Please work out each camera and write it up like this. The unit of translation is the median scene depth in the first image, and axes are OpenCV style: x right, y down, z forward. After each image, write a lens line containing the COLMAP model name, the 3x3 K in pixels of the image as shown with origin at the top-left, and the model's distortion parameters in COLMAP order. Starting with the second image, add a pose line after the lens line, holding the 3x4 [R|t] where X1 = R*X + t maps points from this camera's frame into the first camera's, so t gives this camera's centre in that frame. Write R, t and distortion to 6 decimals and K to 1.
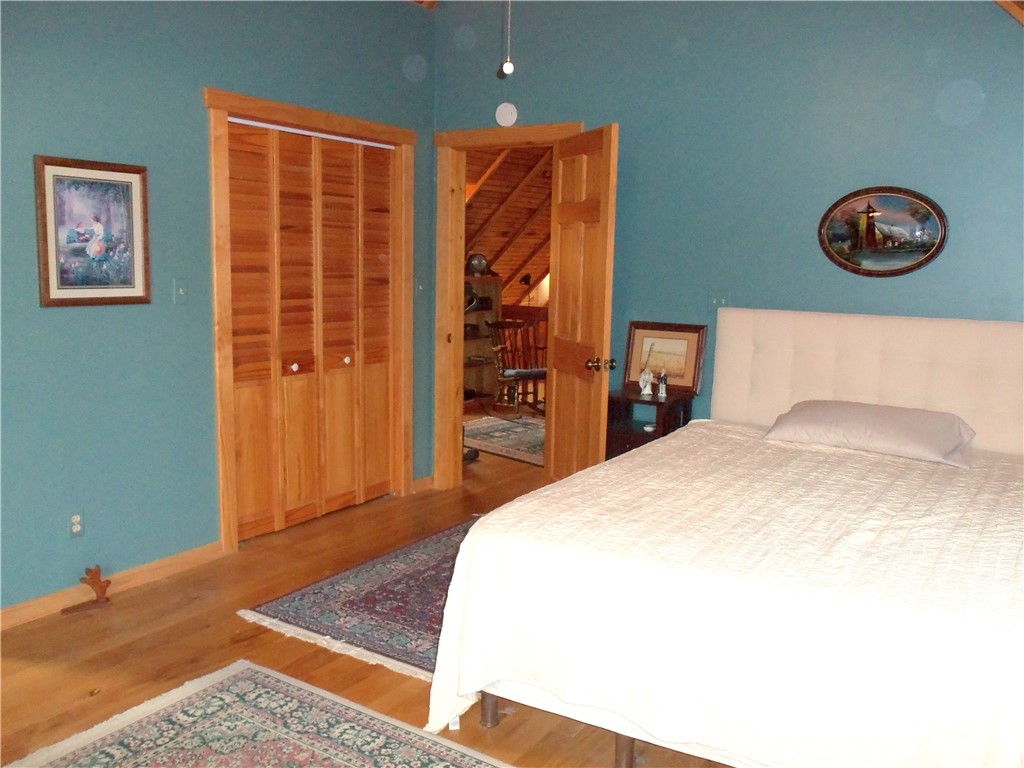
lens RADIAL K [[874.3, 0, 510.5], [0, 874.3, 382.3], [0, 0, 1]] dist [-0.016574, 0.008139]
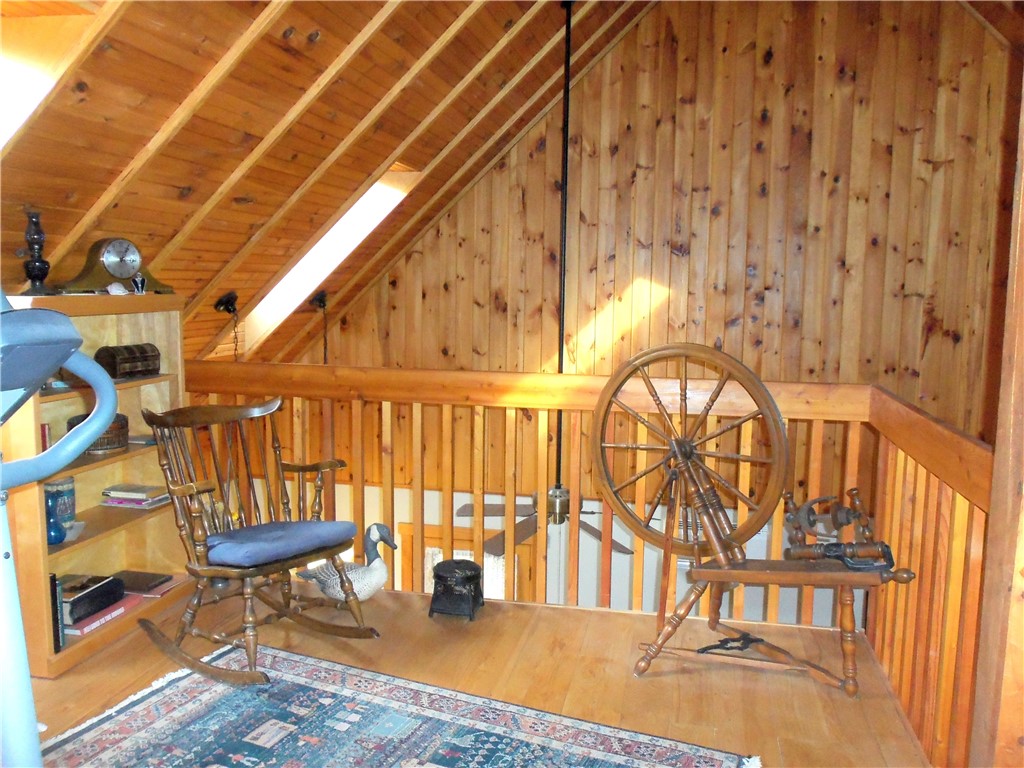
lens RADIAL K [[874.3, 0, 512.2], [0, 874.3, 388.0], [0, 0, 1]] dist [-0.016574, 0.008139]
pose [[0.928164, -0.045609, 0.369366, -0.019499], [0.053619, 0.998496, -0.011442, -0.064290], [-0.368289, 0.030425, 0.929213, 0.565805]]
